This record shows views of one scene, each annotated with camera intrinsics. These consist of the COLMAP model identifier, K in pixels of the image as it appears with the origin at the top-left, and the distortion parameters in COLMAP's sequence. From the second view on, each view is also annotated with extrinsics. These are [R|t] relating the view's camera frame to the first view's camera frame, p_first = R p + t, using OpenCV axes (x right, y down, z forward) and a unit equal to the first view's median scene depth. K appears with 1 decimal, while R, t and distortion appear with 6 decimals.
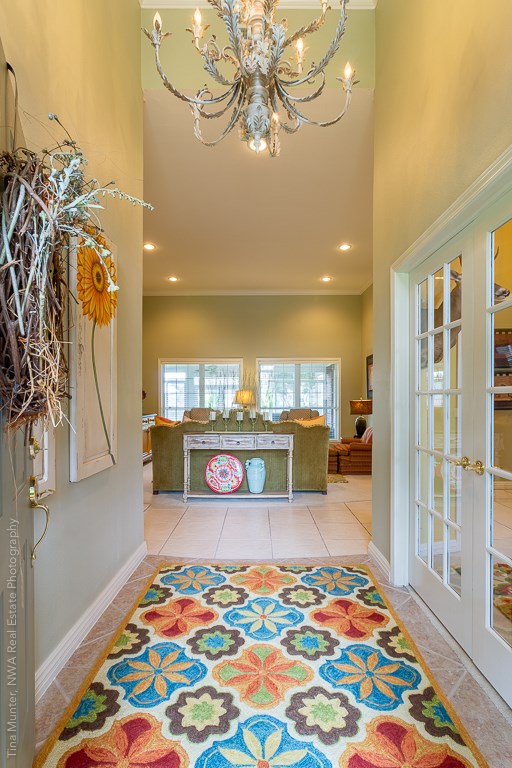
lens RADIAL K [[394.4, 0, 257.1], [0, 394.4, 386.3], [0, 0, 1]] dist [-0.003568, -0.001035]
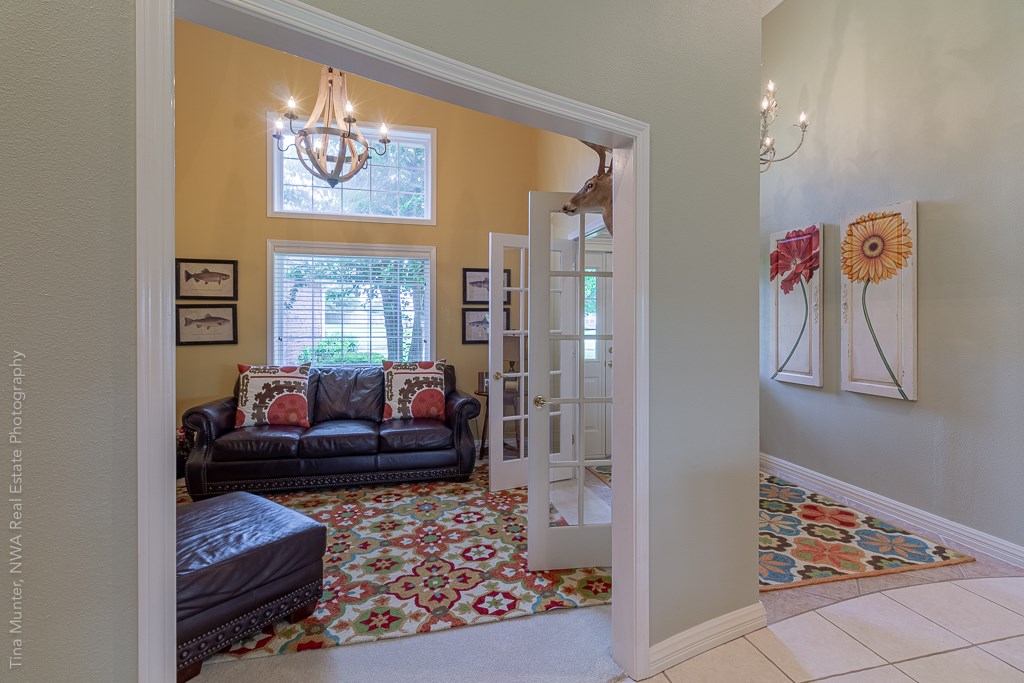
lens RADIAL K [[437.0, 0, 511.3], [0, 437.0, 335.7], [0, 0, 1]] dist [-0.003401, -0.000259]
pose [[-0.976496, -0.001434, -0.215532, 0.973382], [-0.002577, 0.999984, 0.005023, 0.015165], [0.215521, 0.005460, -0.976484, 1.933036]]
